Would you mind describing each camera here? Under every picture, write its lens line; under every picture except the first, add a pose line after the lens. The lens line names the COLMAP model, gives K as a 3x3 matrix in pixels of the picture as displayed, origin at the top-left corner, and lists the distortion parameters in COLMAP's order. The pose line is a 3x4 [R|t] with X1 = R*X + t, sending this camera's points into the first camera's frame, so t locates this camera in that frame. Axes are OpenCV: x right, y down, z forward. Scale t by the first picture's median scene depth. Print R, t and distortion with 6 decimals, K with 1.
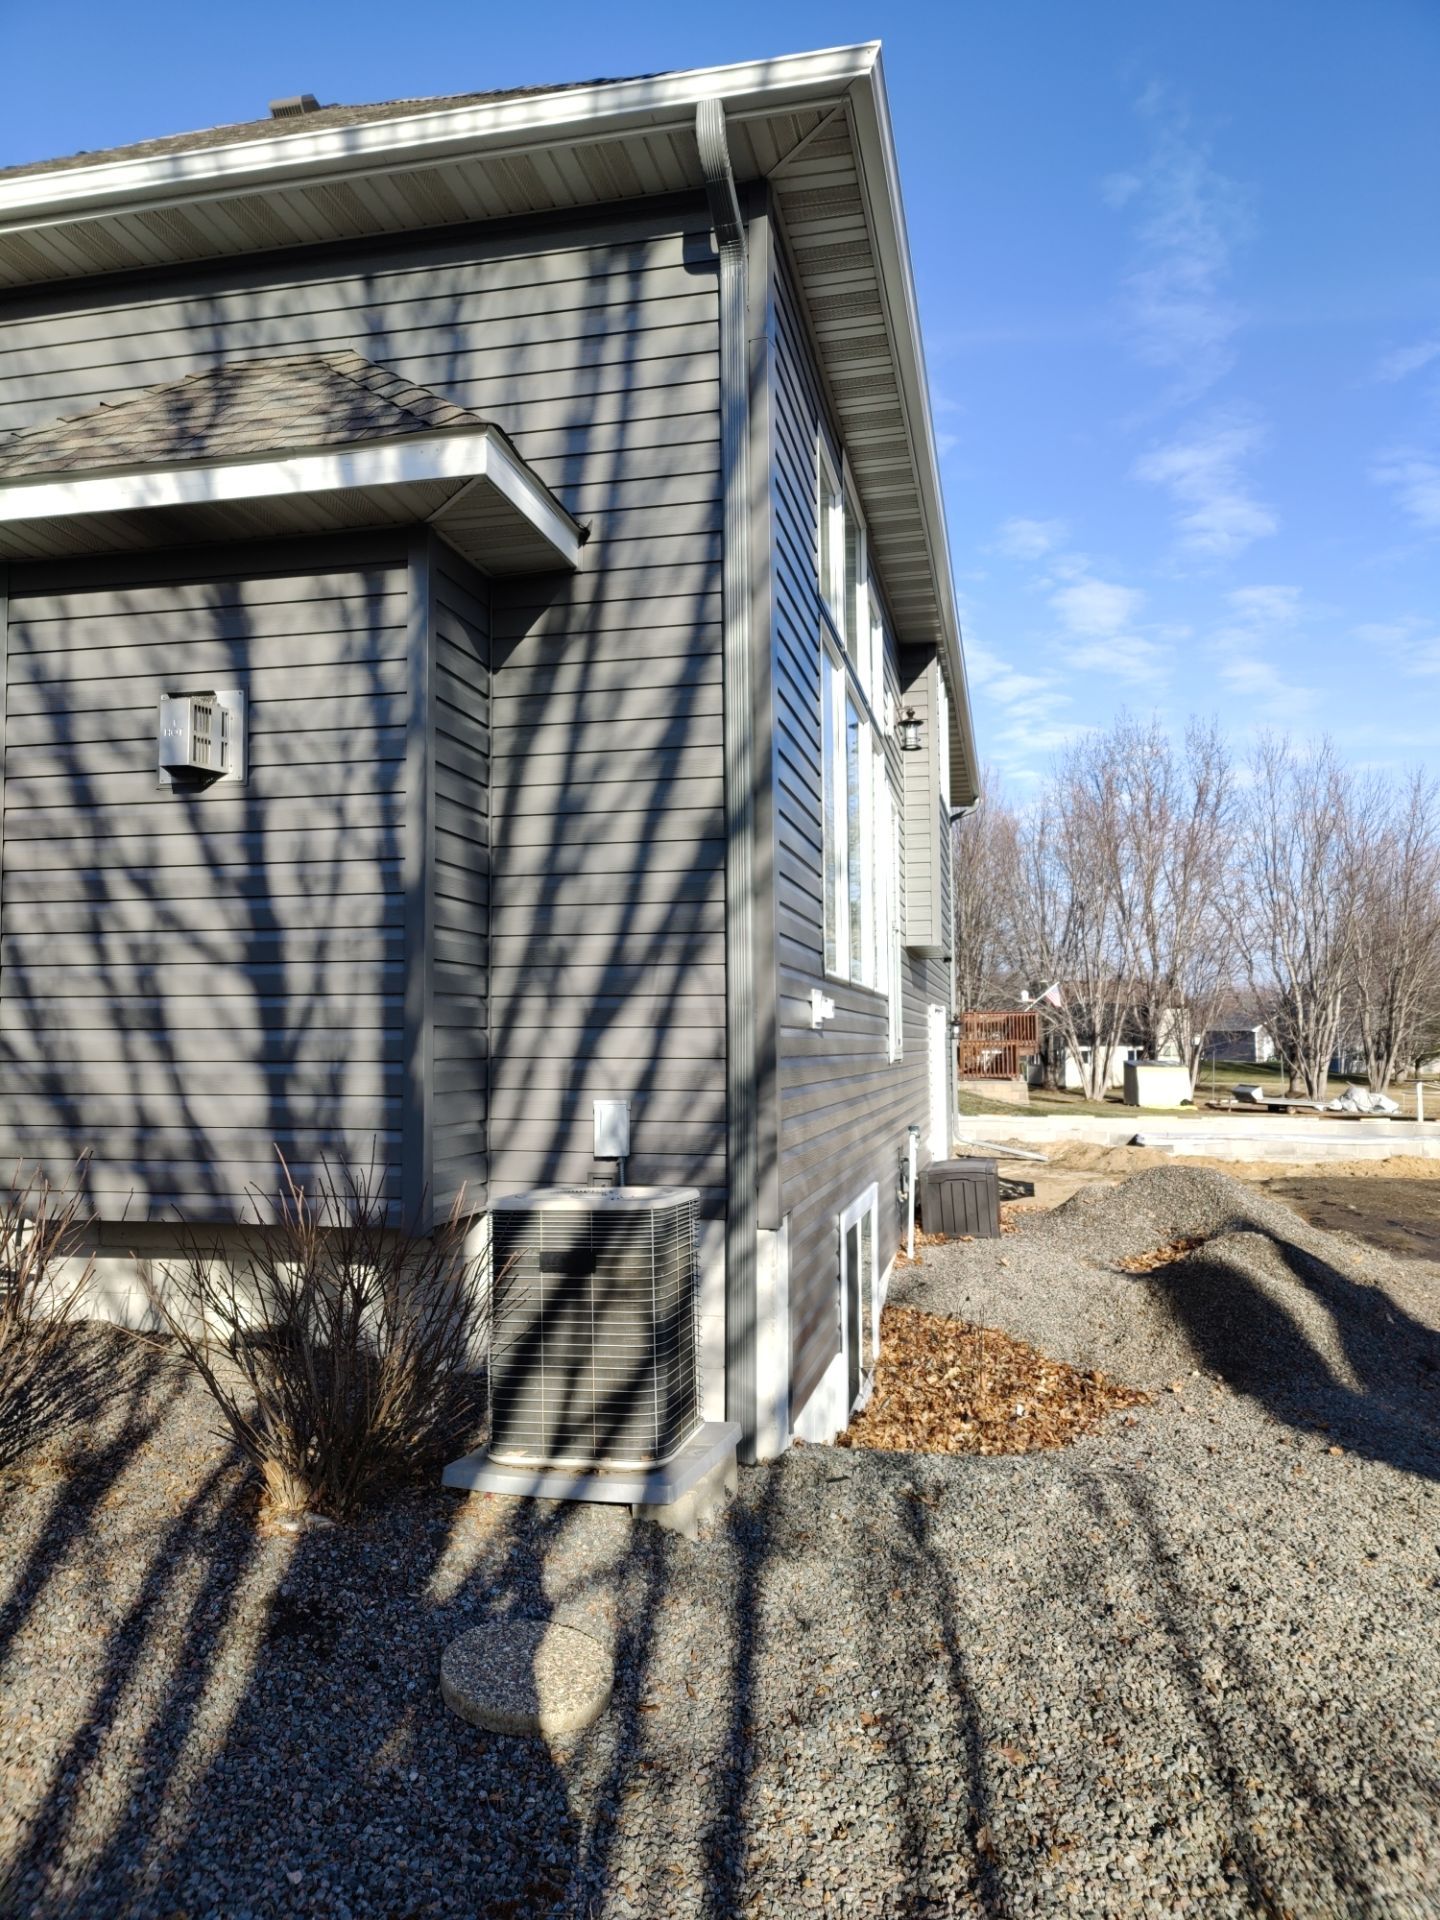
lens RADIAL K [[1314.3, 0, 718.0], [0, 1314.3, 953.6], [0, 0, 1]] dist [0.016628, -0.008862]
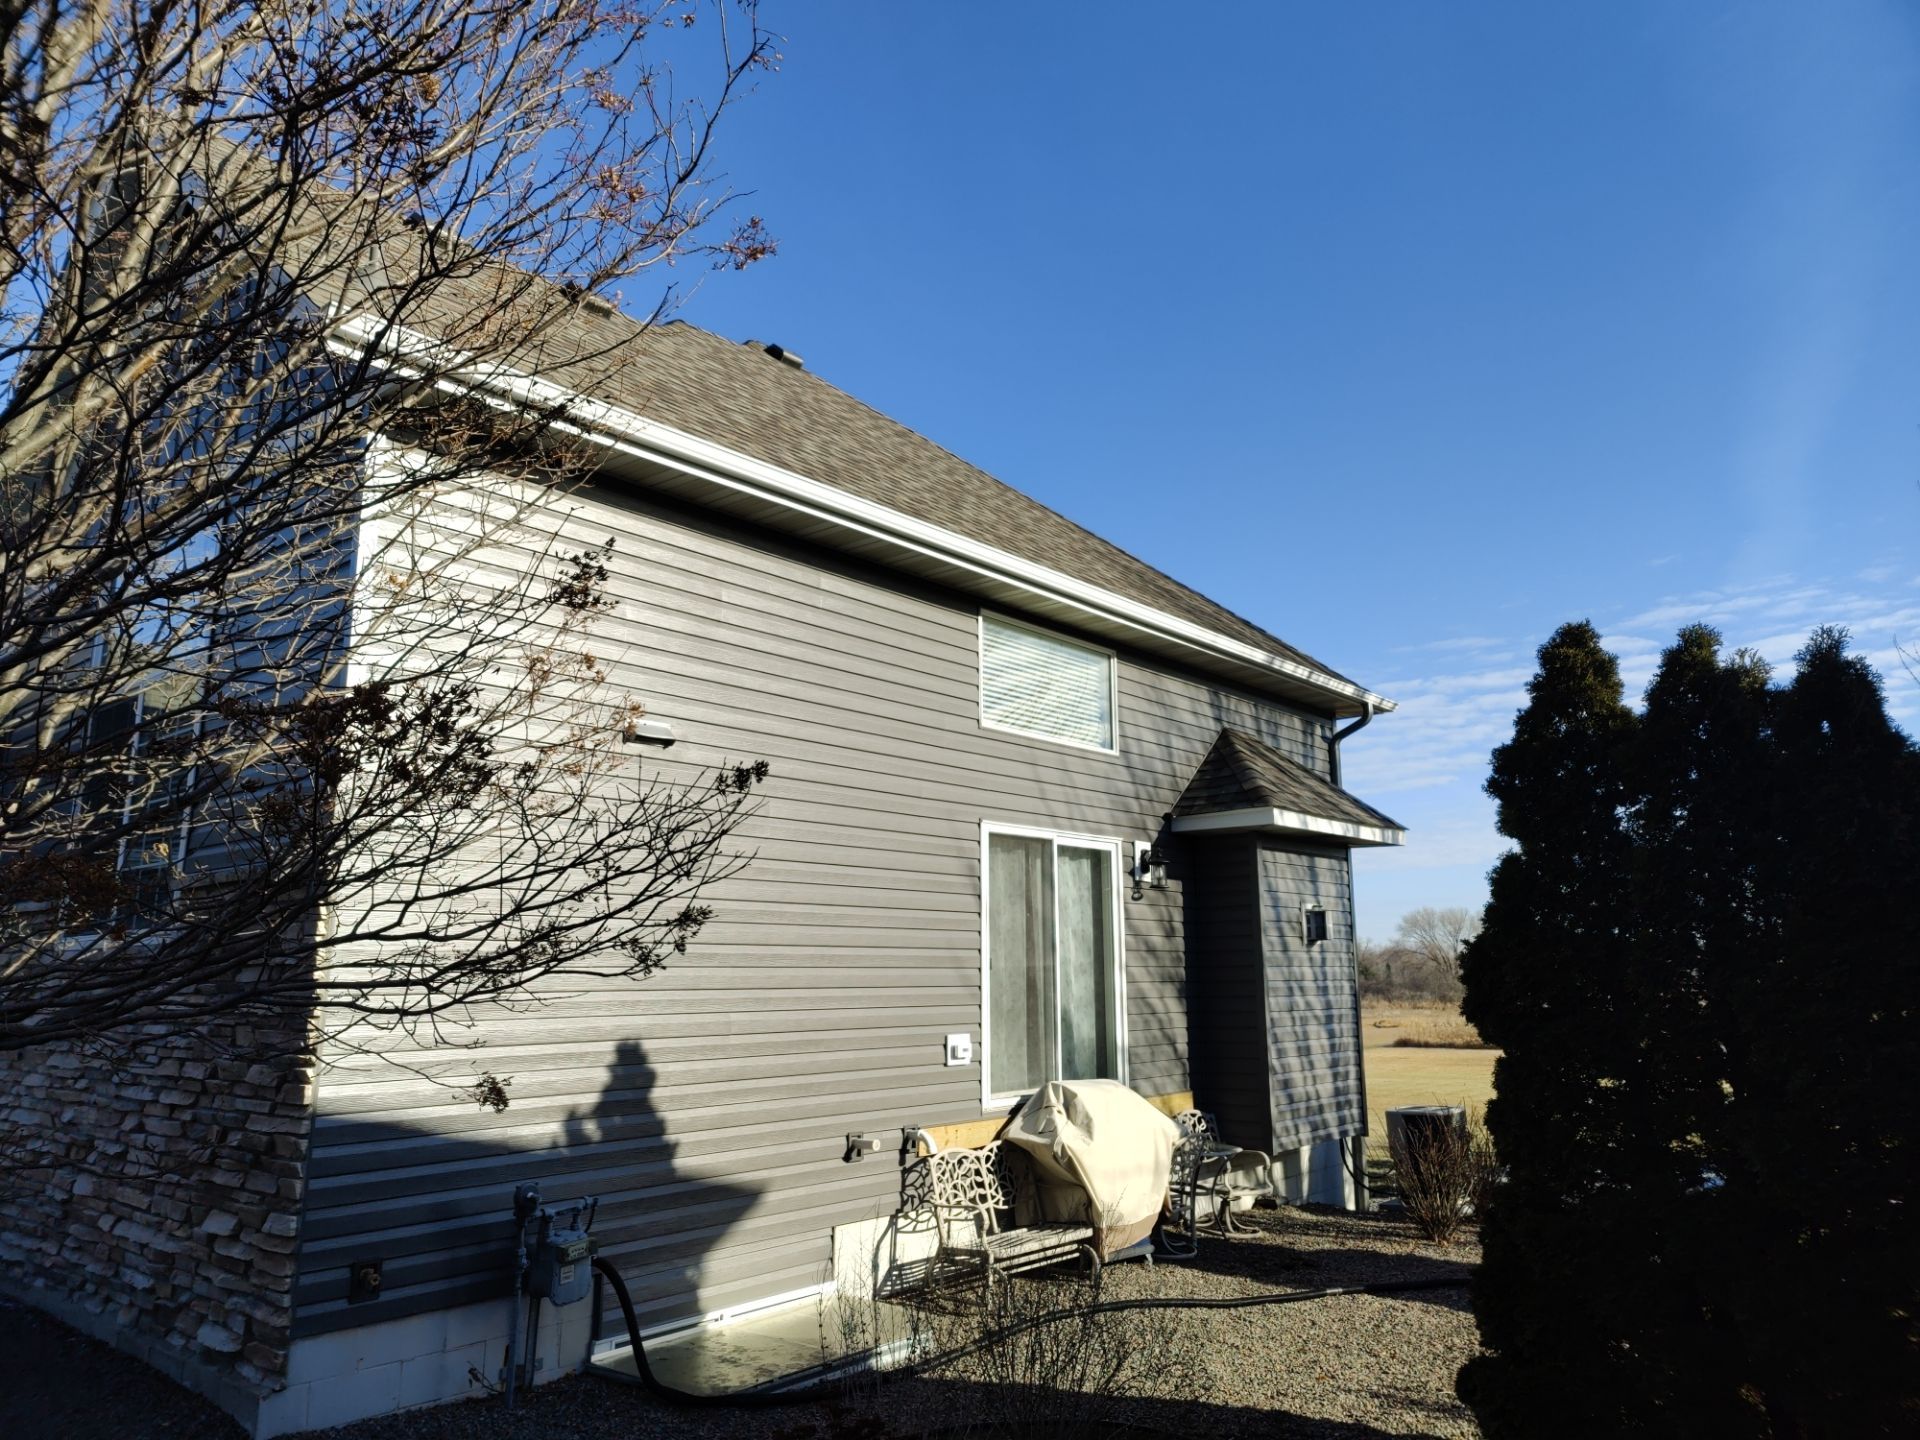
lens RADIAL K [[1314.3, 0, 960.0], [0, 1314.3, 720.0], [0, 0, 1]] dist [0.016628, -0.008862]
pose [[0.470577, 0.168870, 0.866049, -2.719413], [-0.032938, 0.984193, -0.174010, -0.091919], [-0.881744, 0.053359, 0.468701, 0.443940]]
